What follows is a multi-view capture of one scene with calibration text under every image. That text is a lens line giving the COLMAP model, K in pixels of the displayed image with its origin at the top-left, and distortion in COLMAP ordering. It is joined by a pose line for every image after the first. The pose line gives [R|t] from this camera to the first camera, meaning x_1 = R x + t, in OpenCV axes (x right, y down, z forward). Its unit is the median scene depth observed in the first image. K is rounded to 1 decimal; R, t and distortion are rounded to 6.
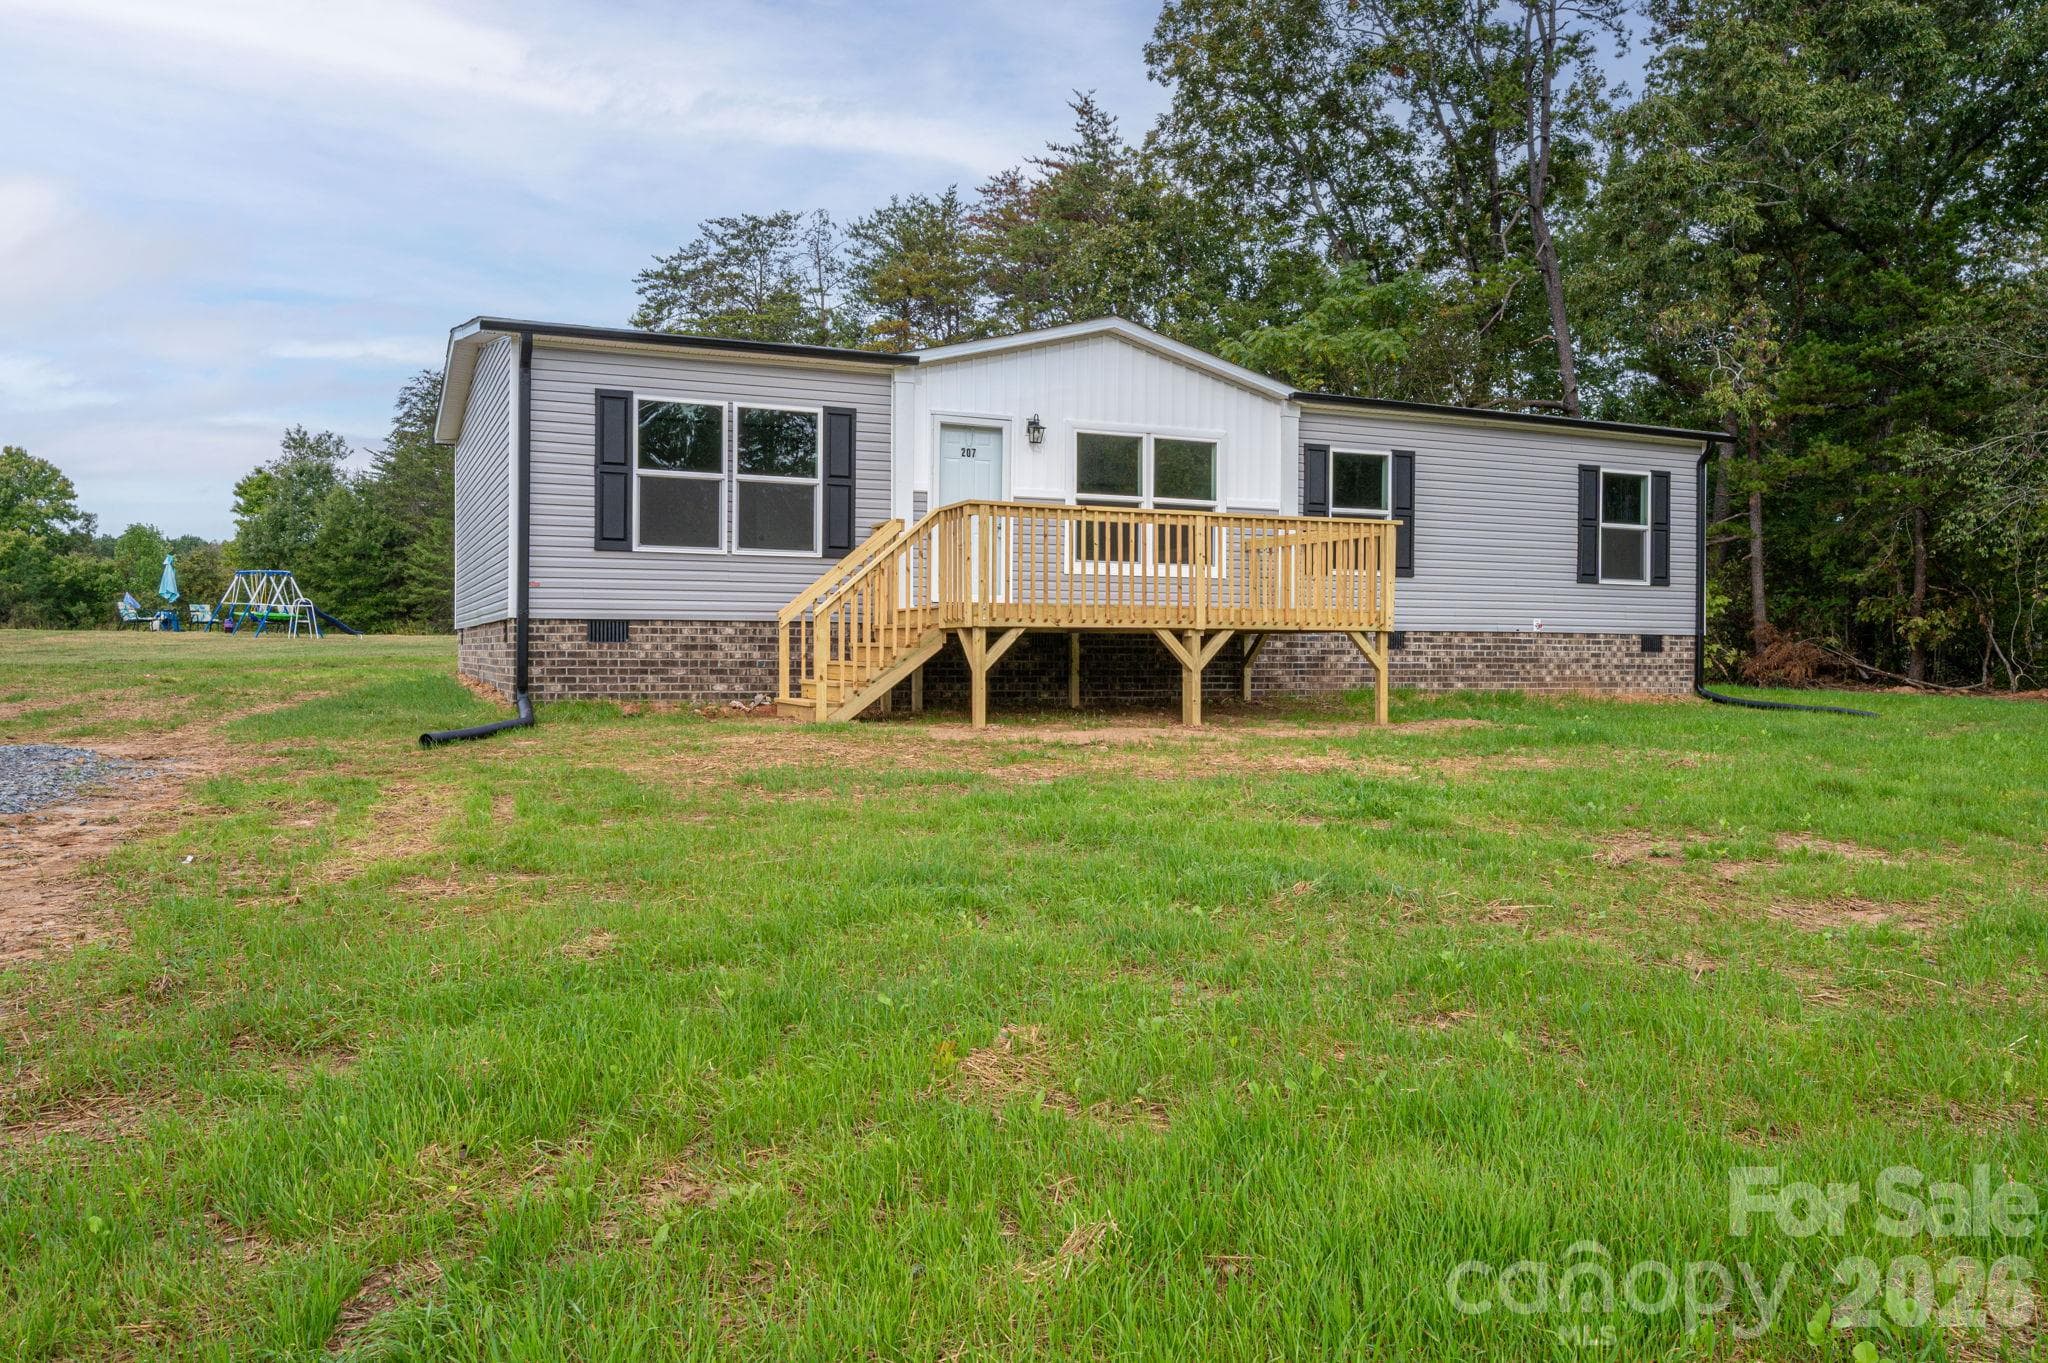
lens RADIAL K [[1421.9, 0, 1023.0], [0, 1421.9, 677.8], [0, 0, 1]] dist [-0.008697, -0.000268]
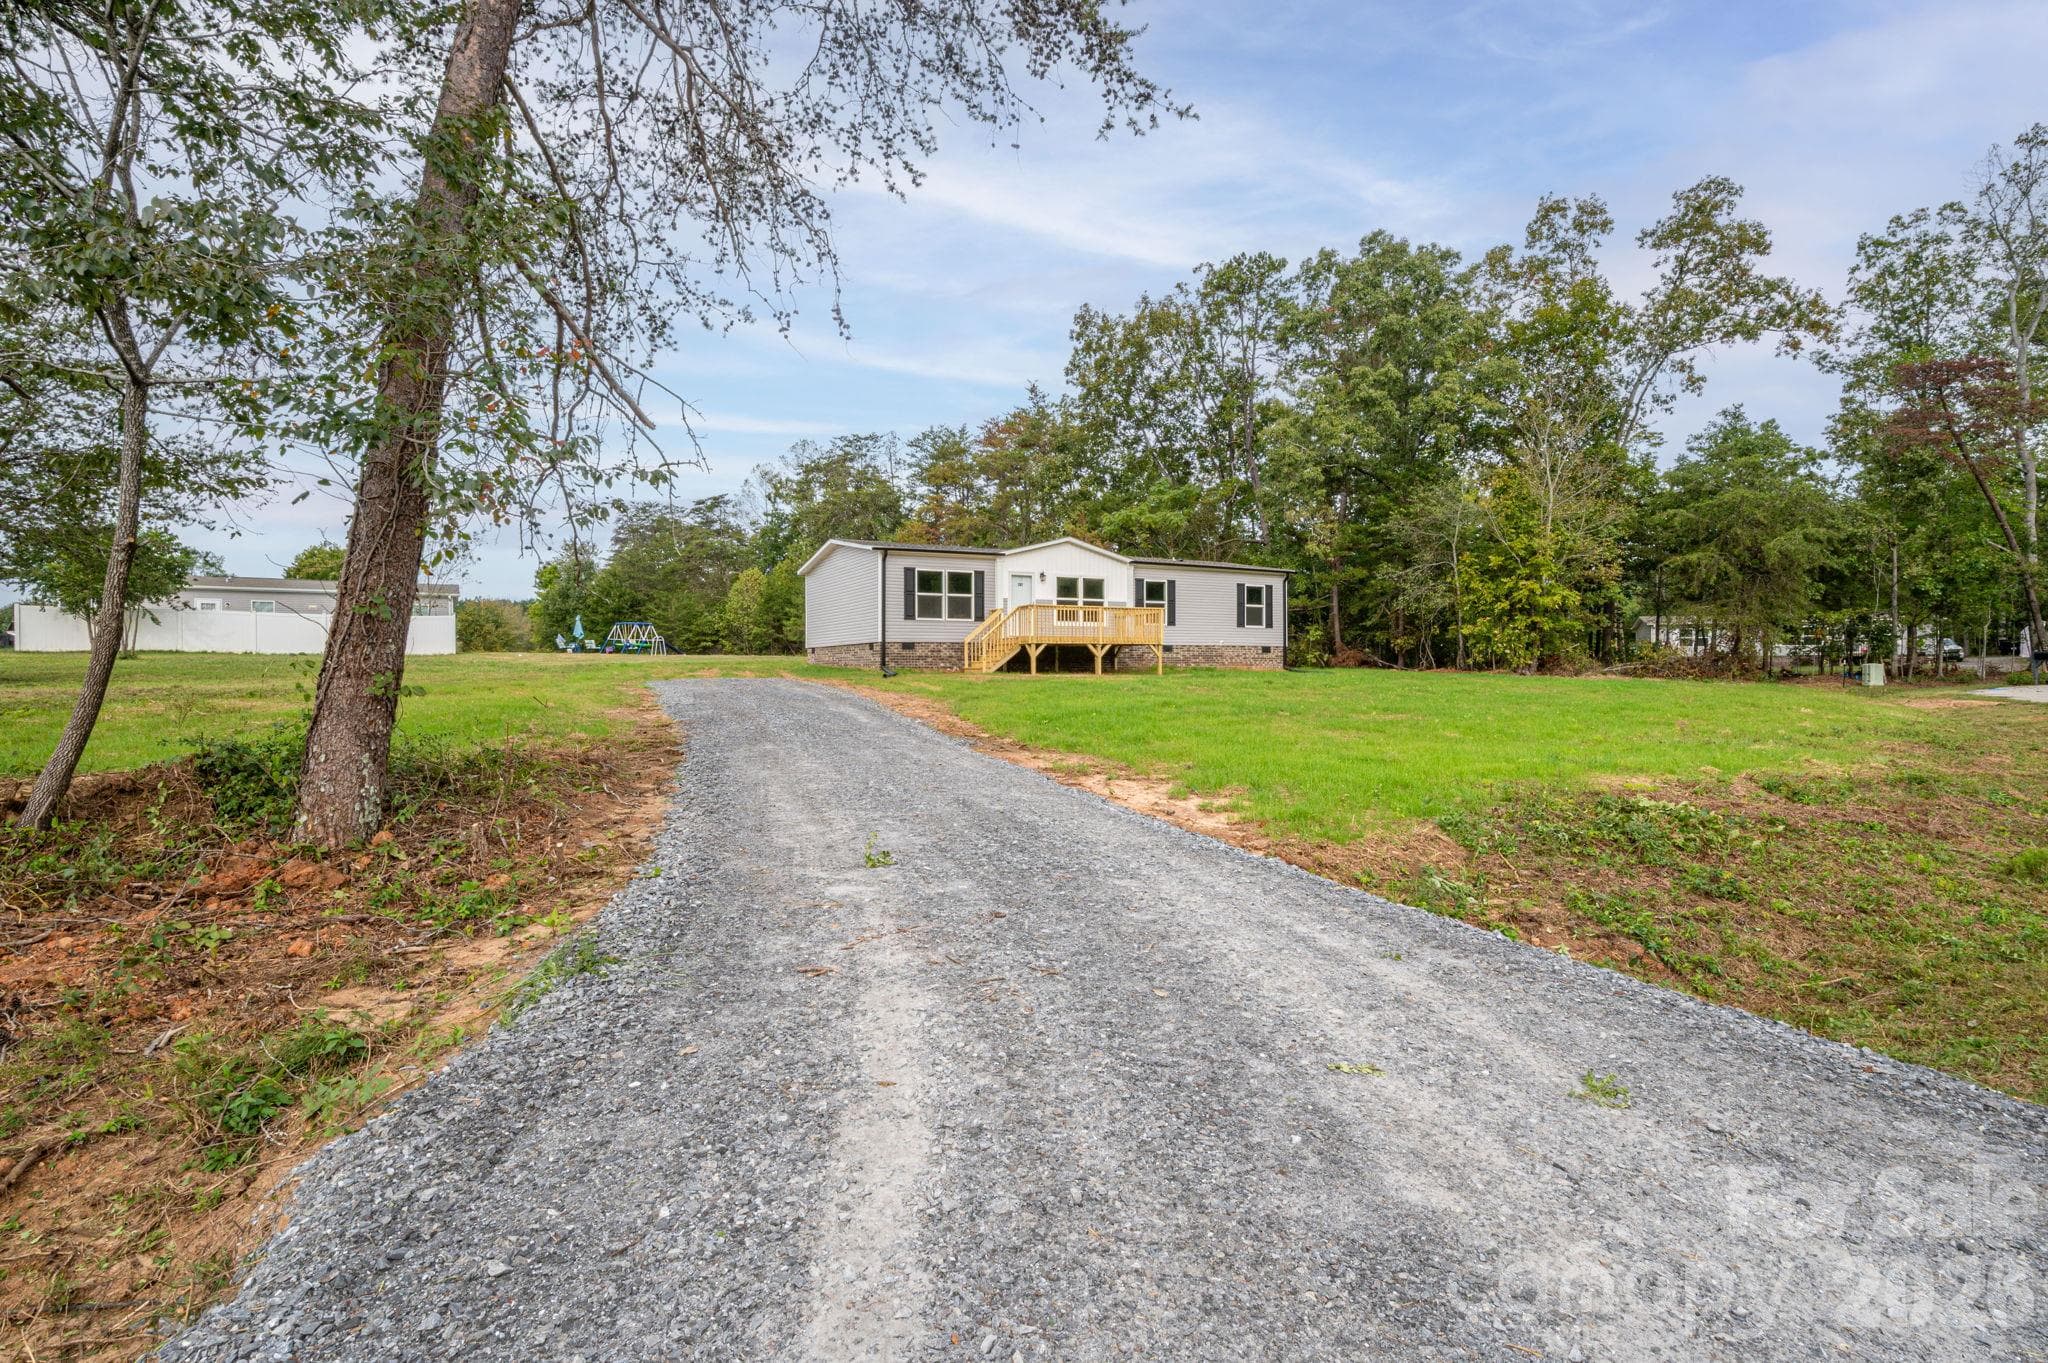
lens RADIAL K [[950.6, 0, 1022.7], [0, 950.6, 688.6], [0, 0, 1]] dist [-0.004324, 0.001451]
pose [[0.998235, -0.010368, 0.058469, -0.138114], [0.010258, 0.999945, 0.002177, 0.046753], [-0.058489, -0.001573, 0.998287, -0.872987]]
